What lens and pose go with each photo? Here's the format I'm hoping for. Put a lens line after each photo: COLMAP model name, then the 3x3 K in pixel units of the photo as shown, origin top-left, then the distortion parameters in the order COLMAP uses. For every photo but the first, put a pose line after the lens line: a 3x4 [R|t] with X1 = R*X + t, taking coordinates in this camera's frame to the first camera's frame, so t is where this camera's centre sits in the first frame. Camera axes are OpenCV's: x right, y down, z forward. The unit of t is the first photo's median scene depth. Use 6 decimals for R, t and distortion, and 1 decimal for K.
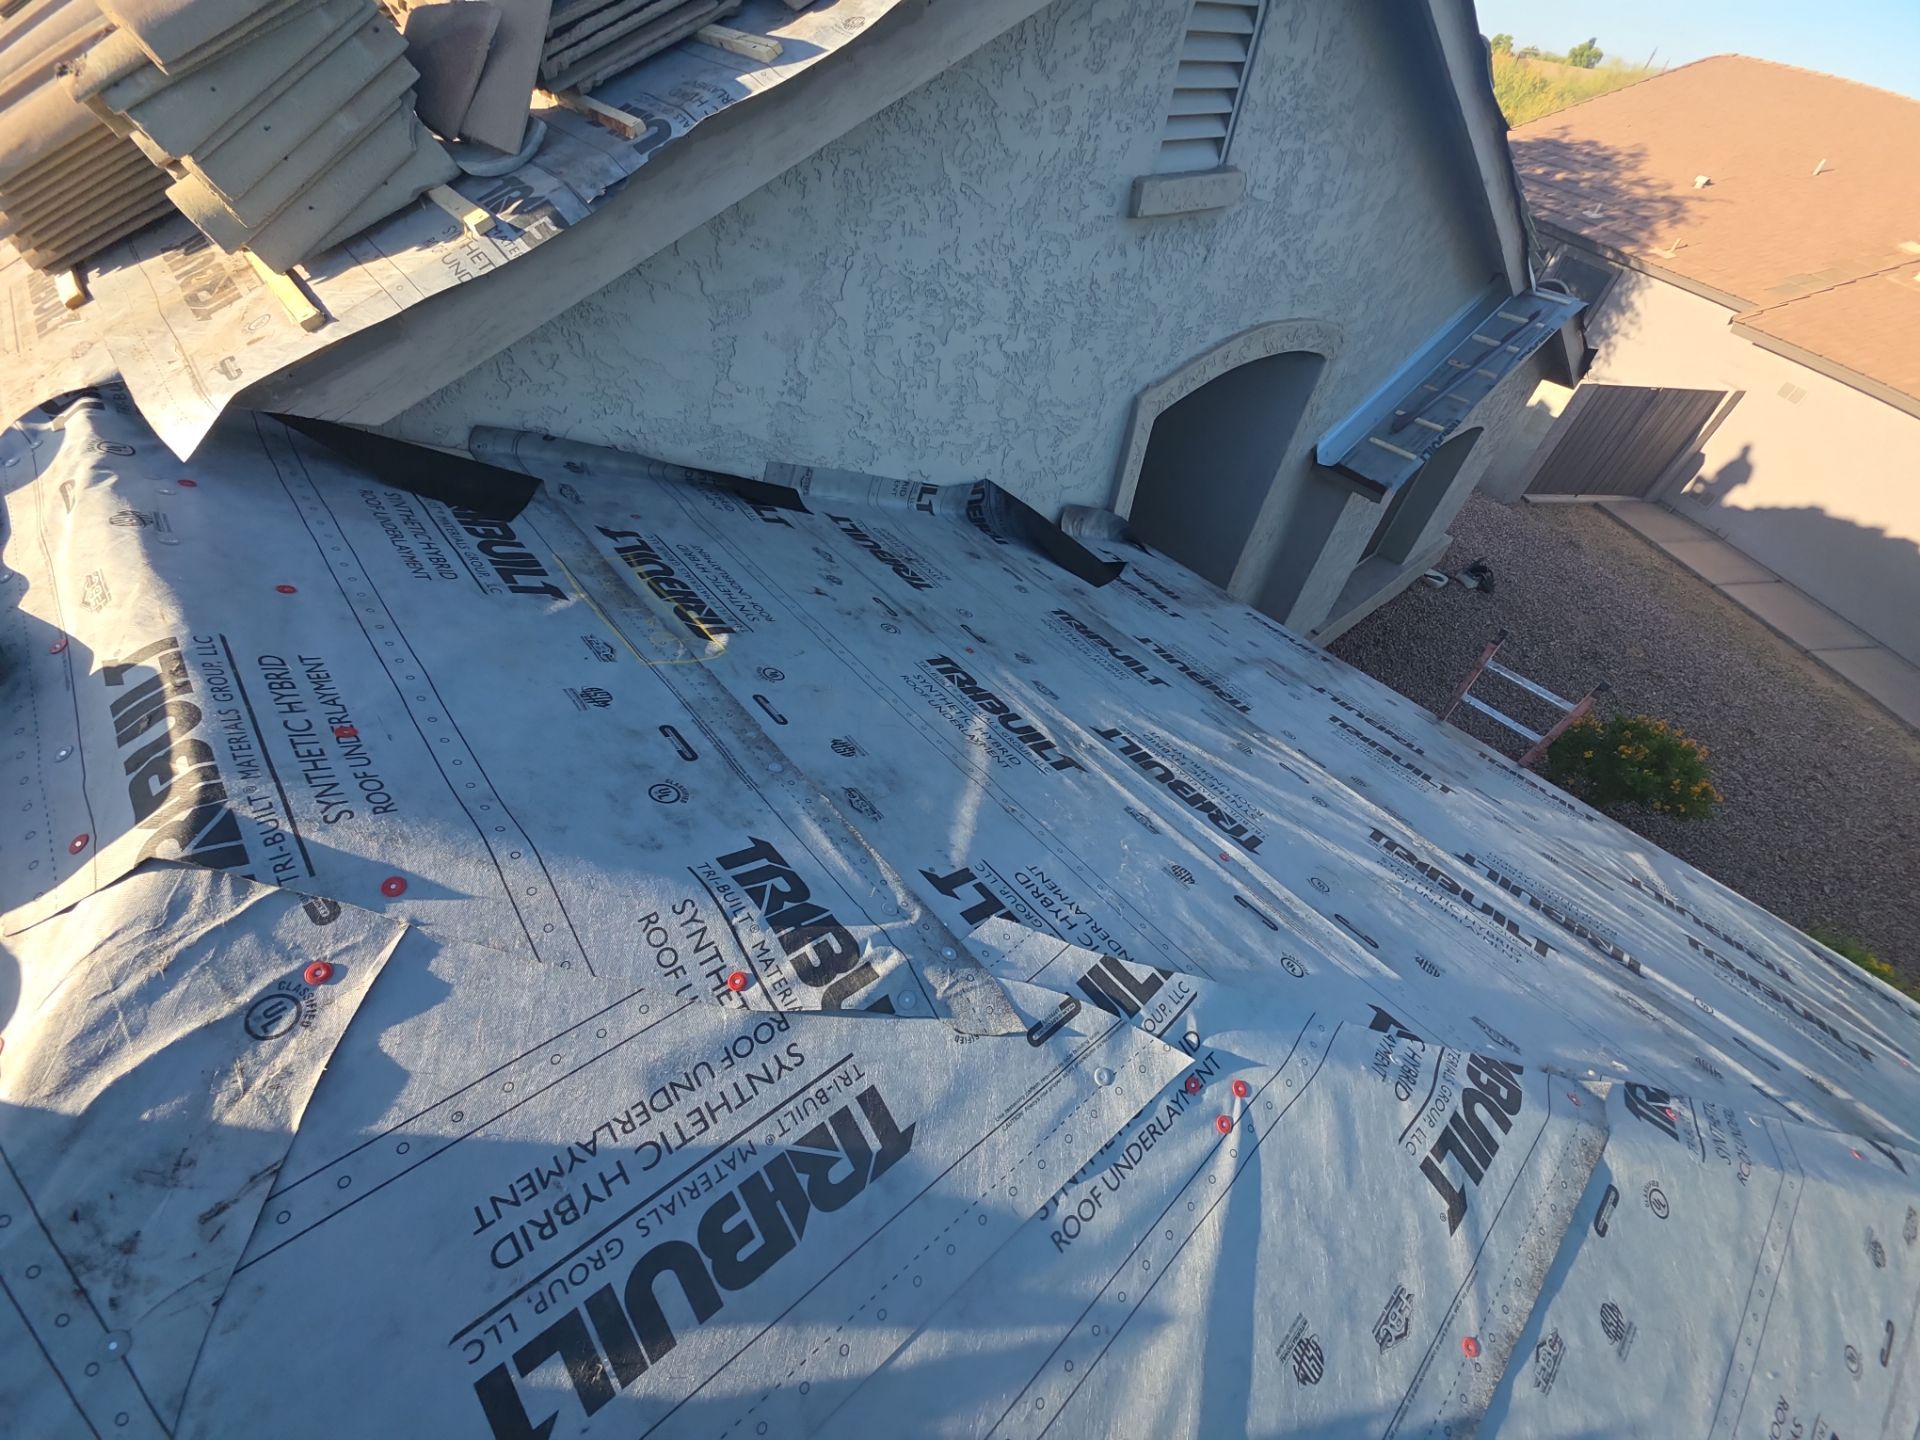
lens RADIAL K [[749.4, 0, 963.1], [0, 749.4, 728.8], [0, 0, 1]] dist [0.011711, -0.007771]
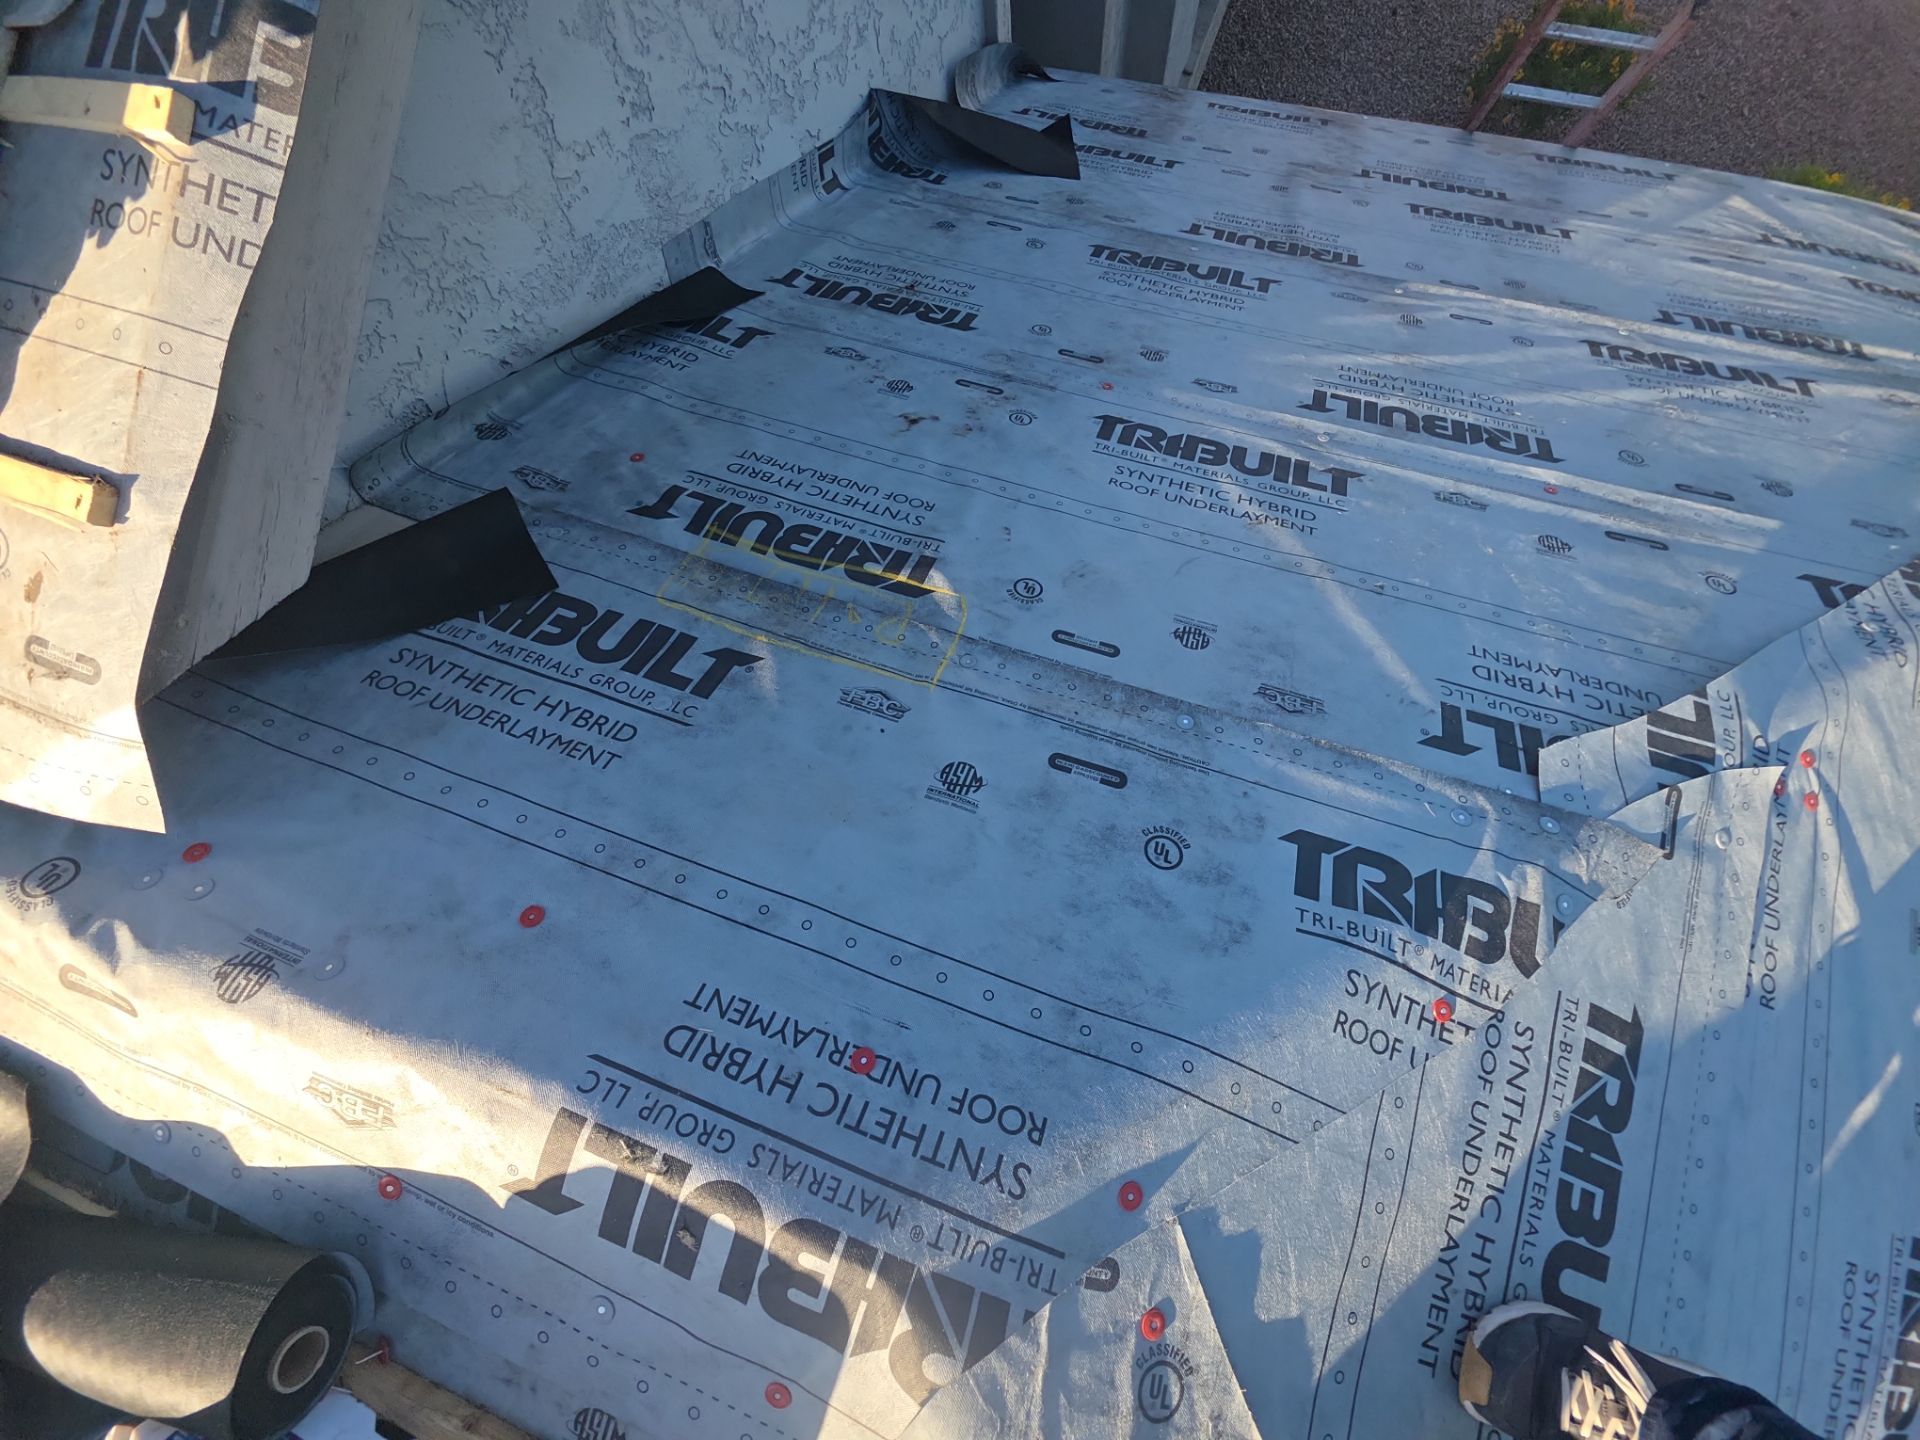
lens RADIAL K [[750.7, 0, 961.5], [0, 750.7, 722.2], [0, 0, 1]] dist [0.009394, -0.005826]
pose [[0.862223, -0.506256, -0.016634, -0.475018], [0.458637, 0.766340, 0.449861, -0.436641], [-0.214998, -0.395510, 0.892943, 0.394568]]
